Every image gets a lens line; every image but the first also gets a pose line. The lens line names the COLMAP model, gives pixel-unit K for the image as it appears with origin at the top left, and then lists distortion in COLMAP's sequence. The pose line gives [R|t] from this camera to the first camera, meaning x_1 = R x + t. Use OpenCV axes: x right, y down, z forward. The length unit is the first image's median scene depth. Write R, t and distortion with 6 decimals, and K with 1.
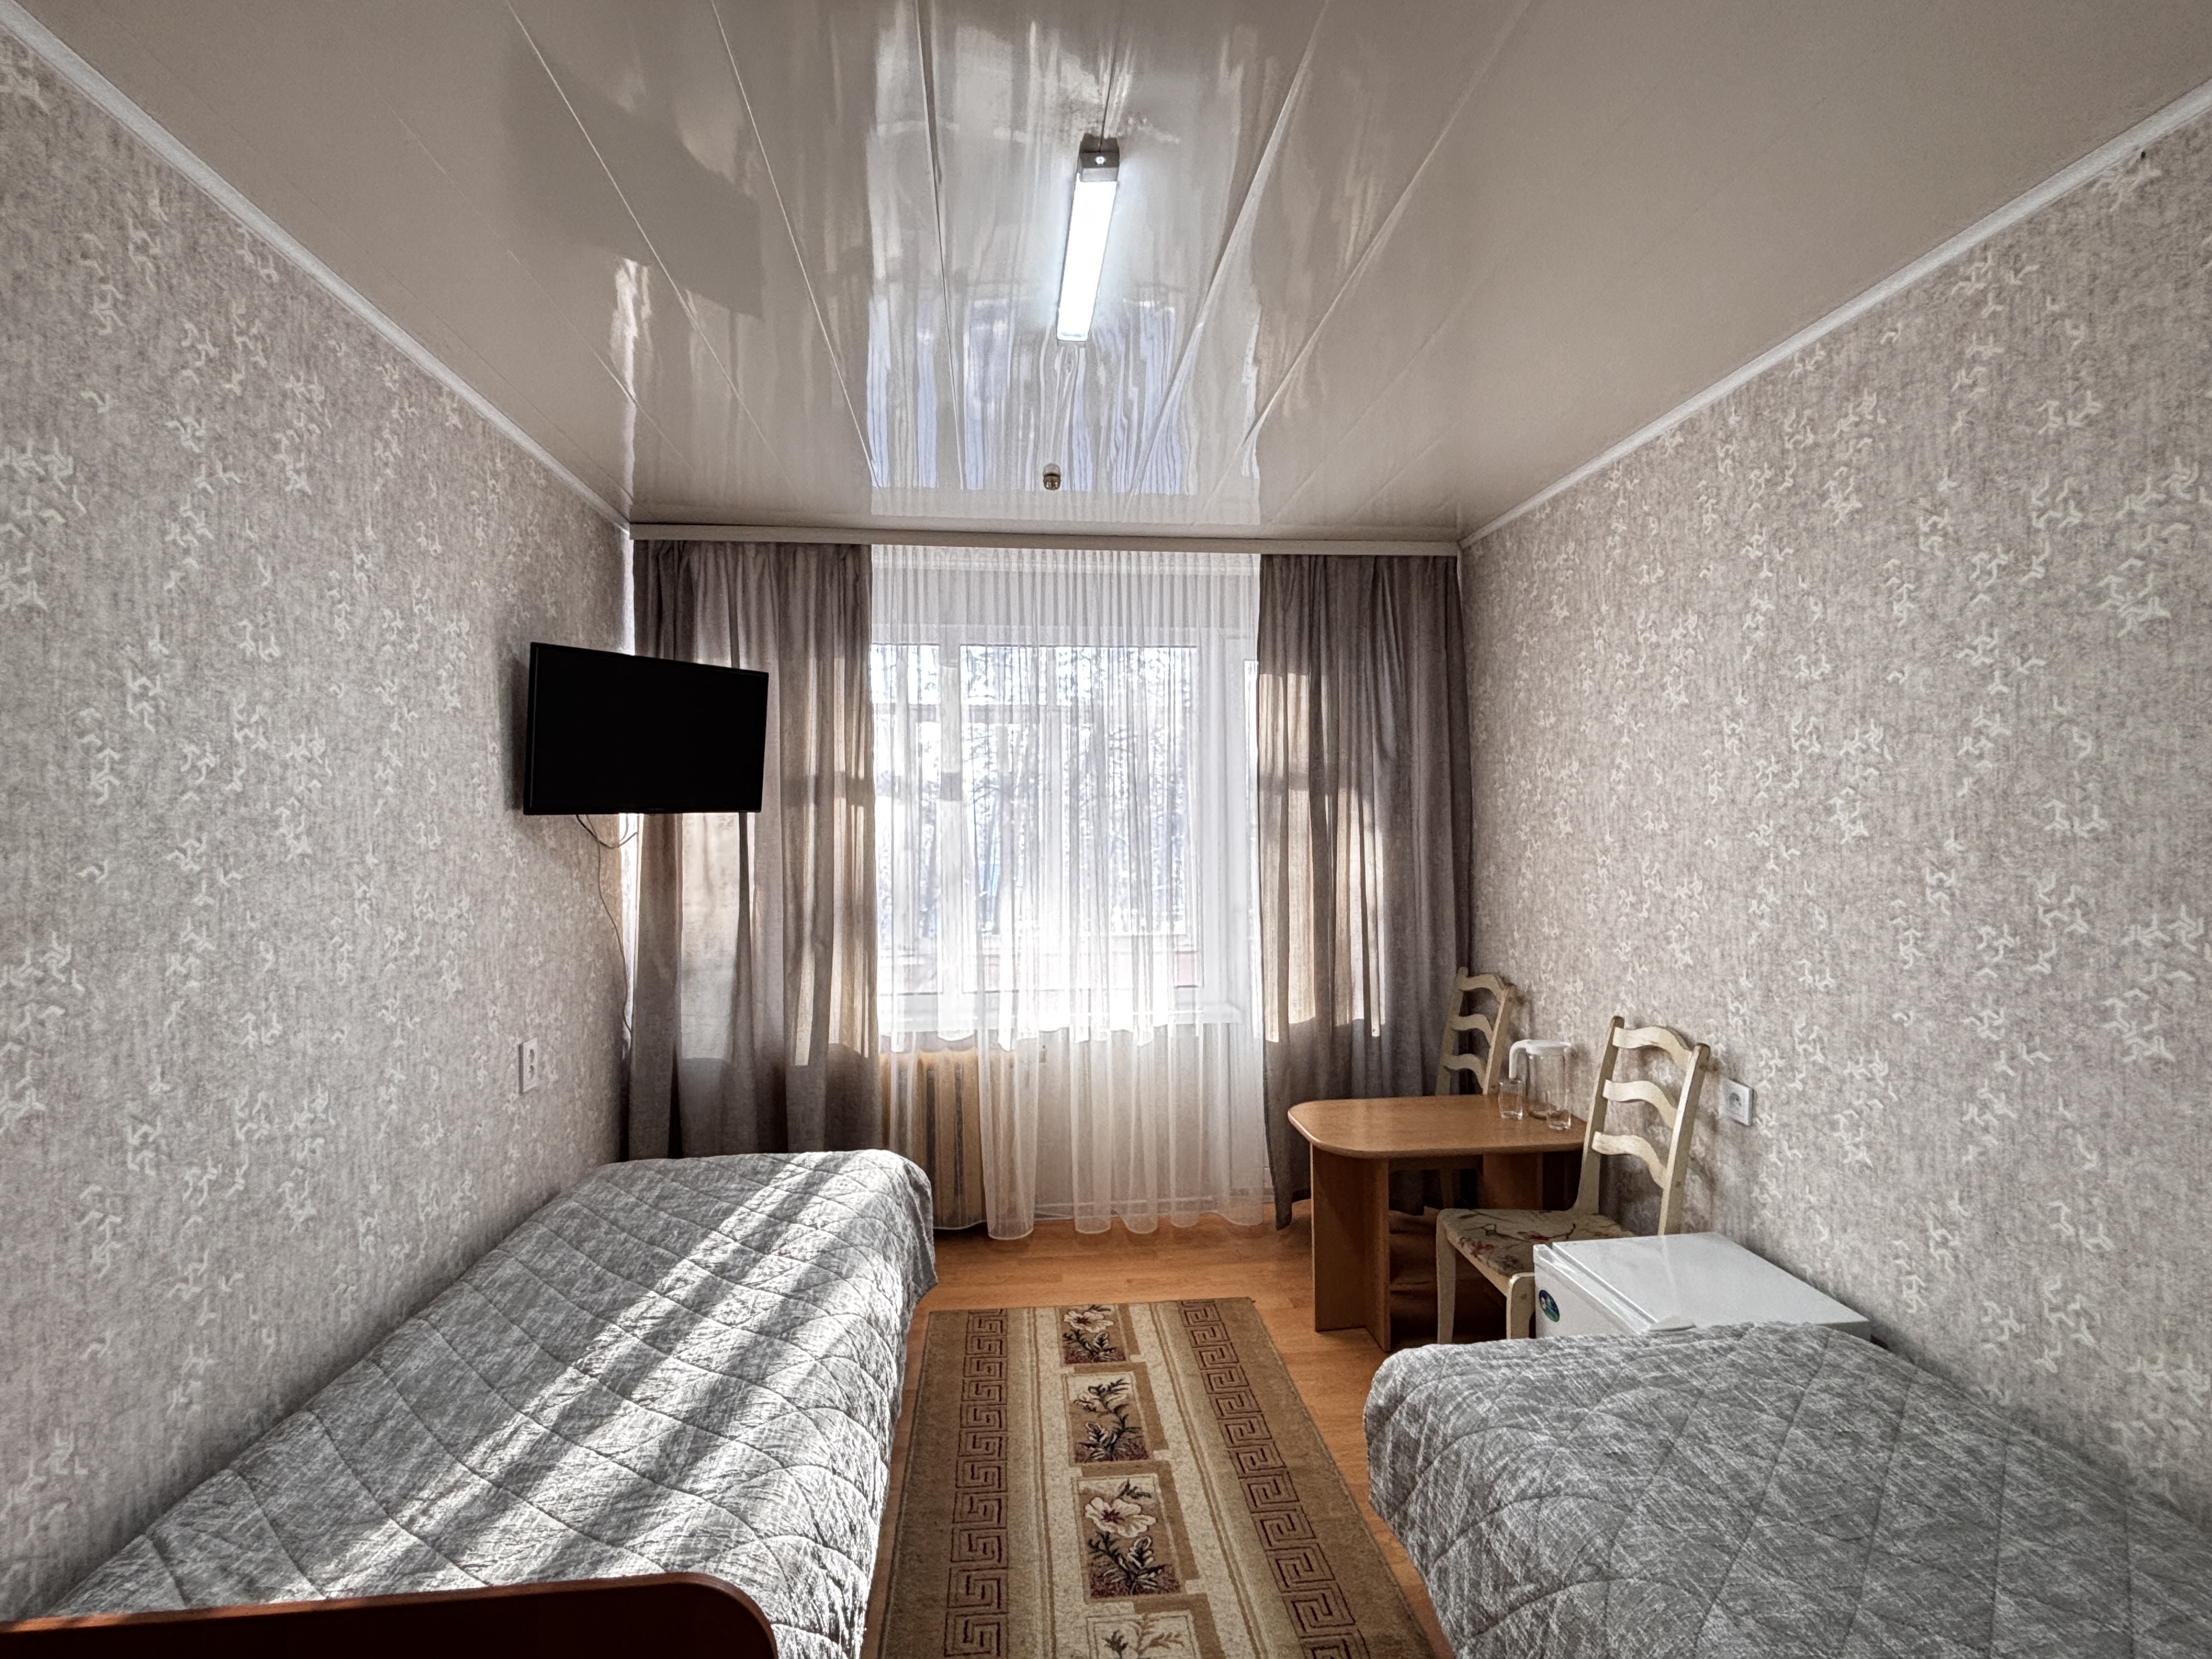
lens RADIAL K [[1046.7, 0, 1114.8], [0, 1046.7, 837.9], [0, 0, 1]] dist [-0.017930, 0.009631]
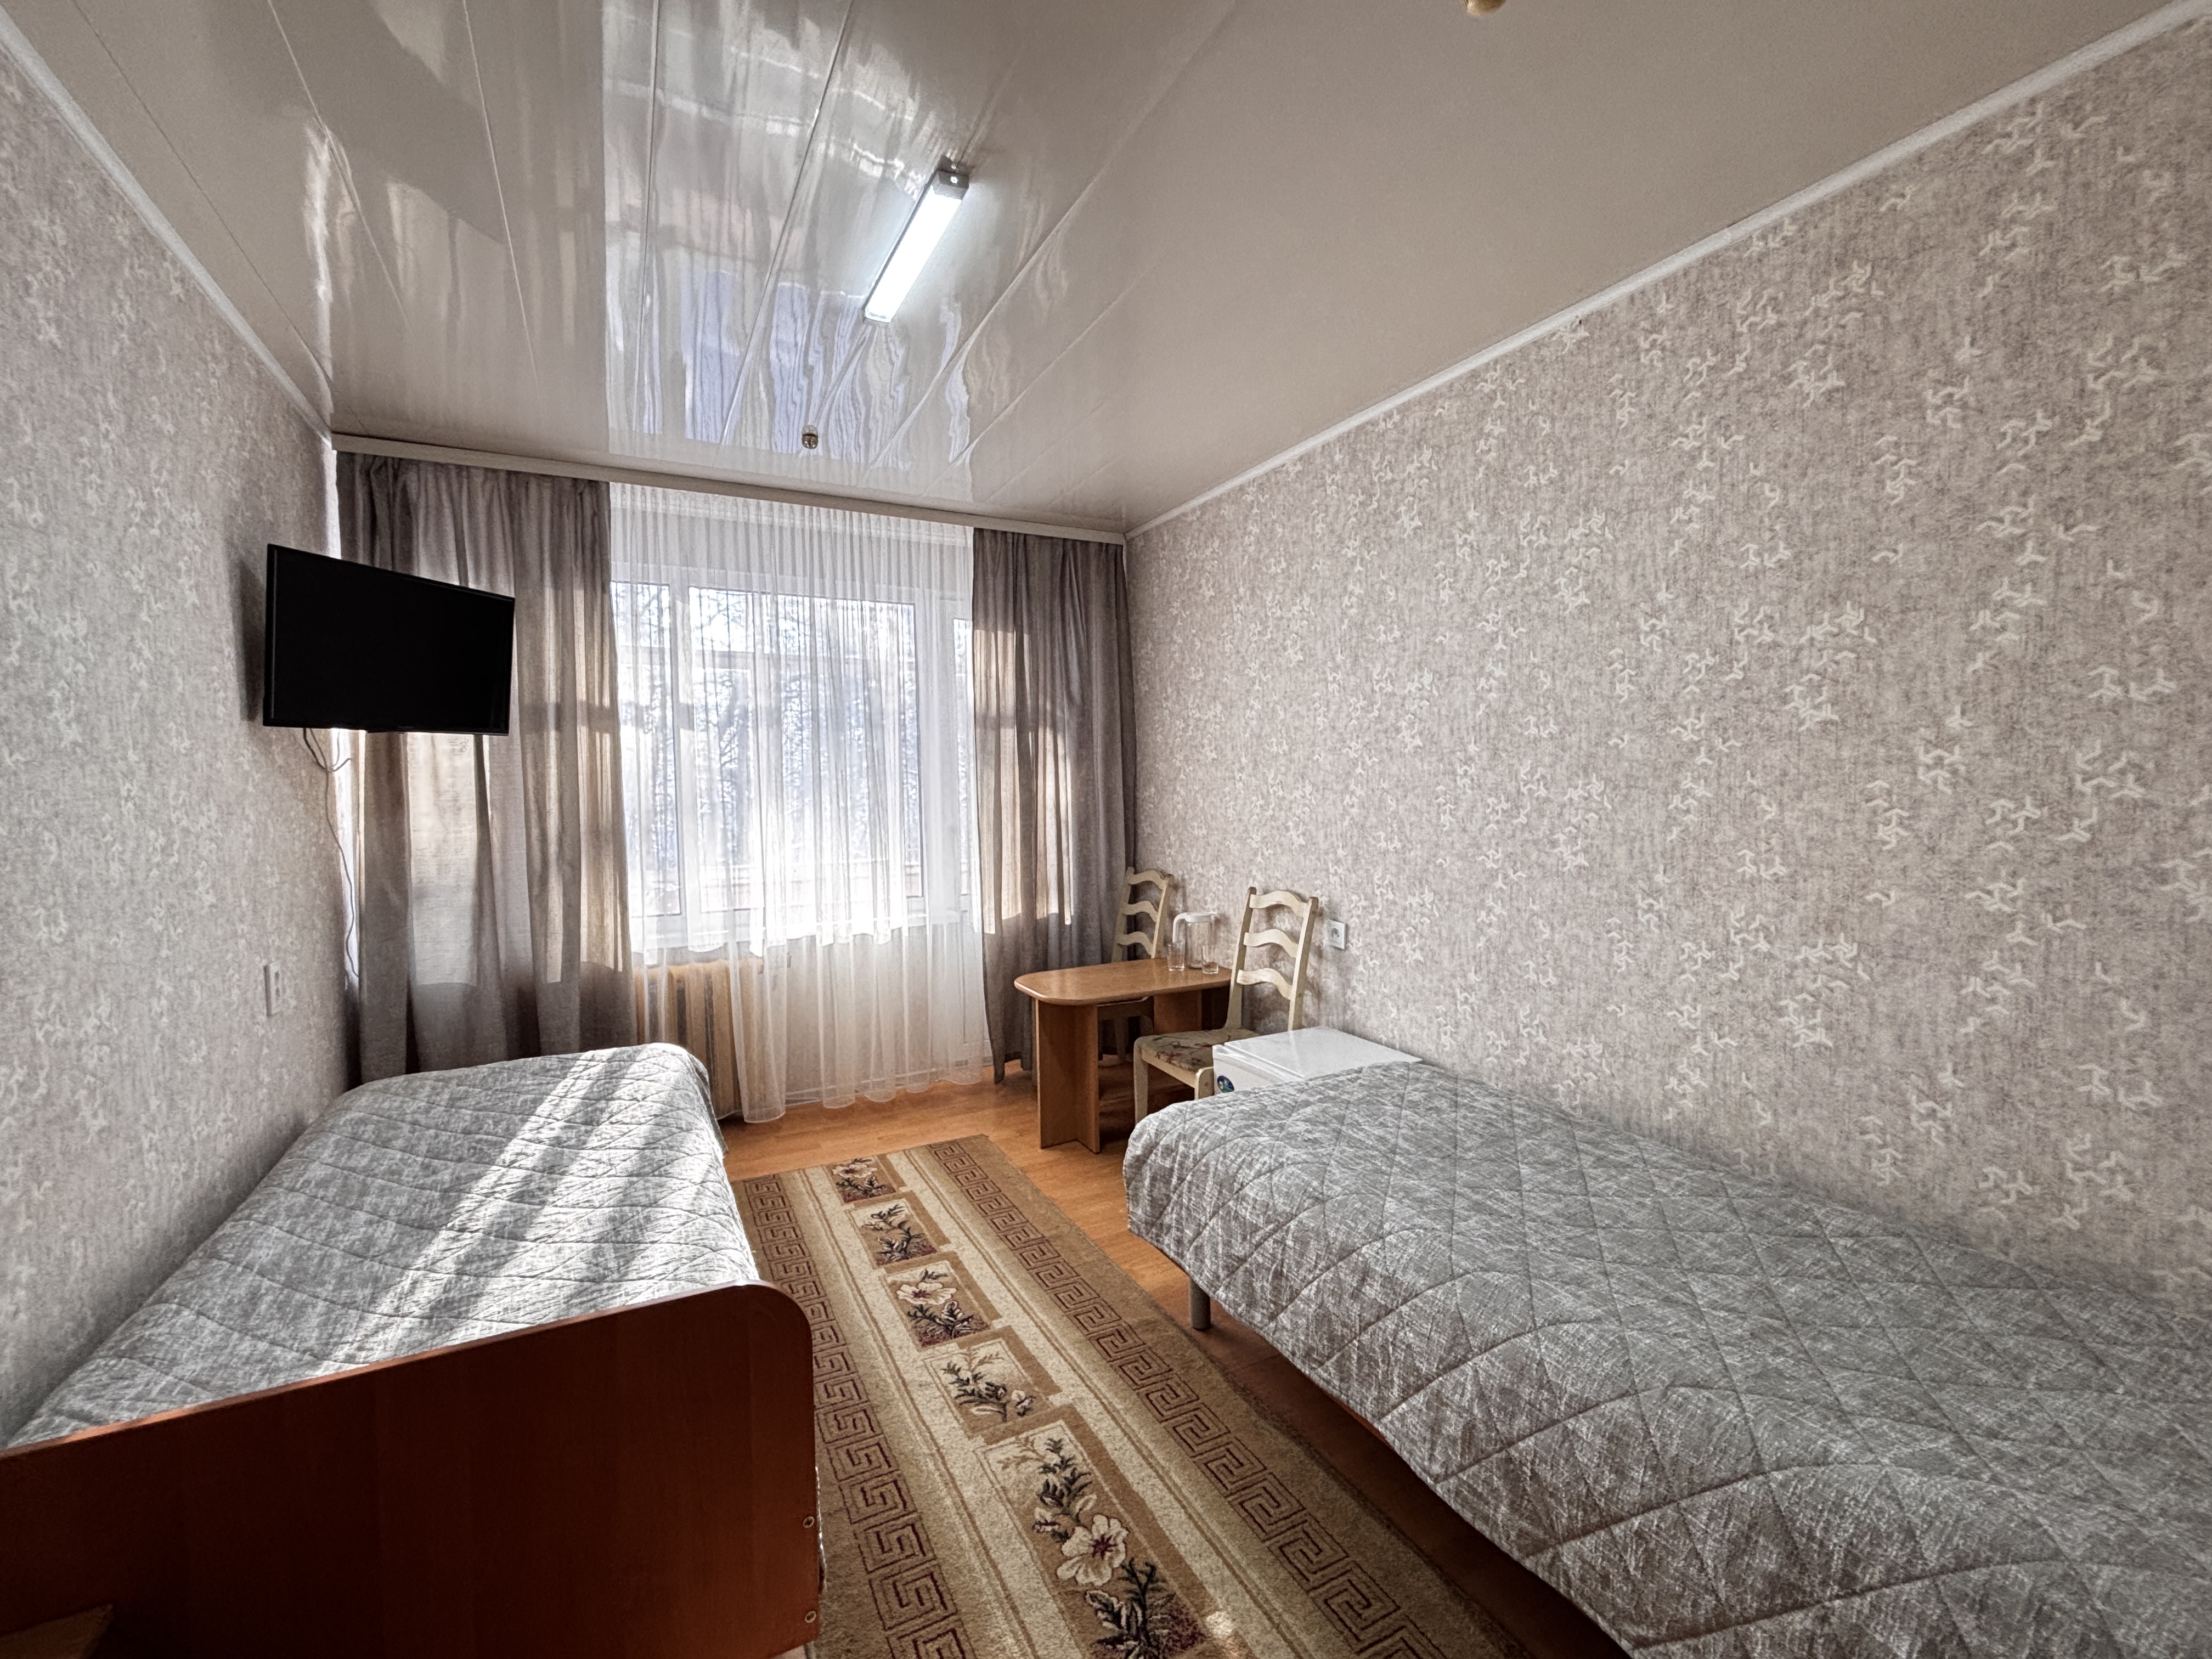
lens RADIAL K [[901.5, 0, 1121.3], [0, 901.5, 828.8], [0, 0, 1]] dist [-0.000121, -0.001203]
pose [[0.932381, -0.026988, 0.360469, -0.135590], [0.011679, 0.998937, 0.044582, 0.045898], [-0.361289, -0.037357, 0.931705, -0.061114]]
